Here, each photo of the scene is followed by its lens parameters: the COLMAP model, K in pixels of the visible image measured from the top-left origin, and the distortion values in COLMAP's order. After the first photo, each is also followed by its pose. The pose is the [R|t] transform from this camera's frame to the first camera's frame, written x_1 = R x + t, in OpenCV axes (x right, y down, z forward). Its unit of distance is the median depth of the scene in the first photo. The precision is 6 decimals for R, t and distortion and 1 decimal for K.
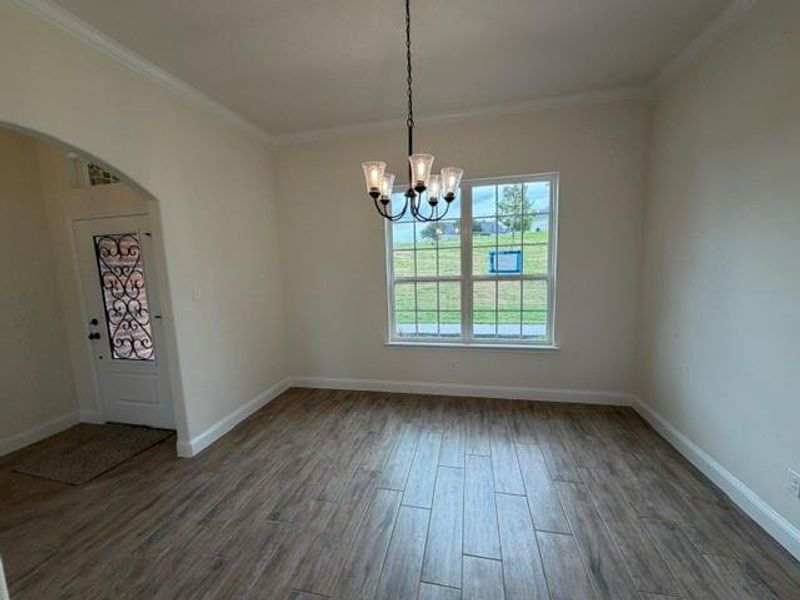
lens RADIAL K [[318.8, 0, 400.0], [0, 318.8, 300.0], [0, 0, 1]] dist [-0.000870, -0.000041]
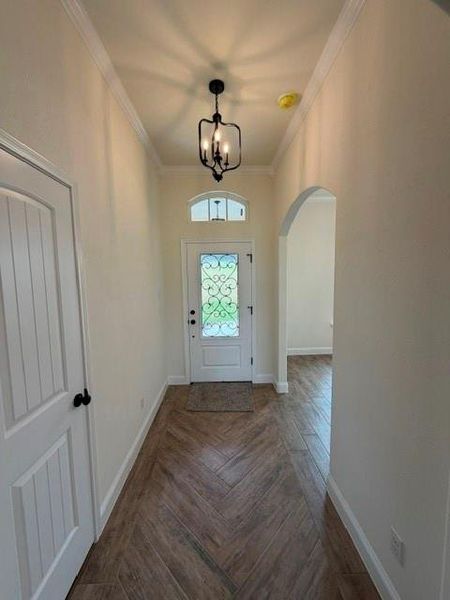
lens RADIAL K [[239.1, 0, 225.6], [0, 239.1, 295.1], [0, 0, 1]] dist [-0.000870, -0.000041]
pose [[0.970394, -0.000313, 0.241526, -1.094110], [0.012748, 0.998672, -0.049926, 0.047276], [-0.241189, 0.051527, 0.969109, -0.112152]]
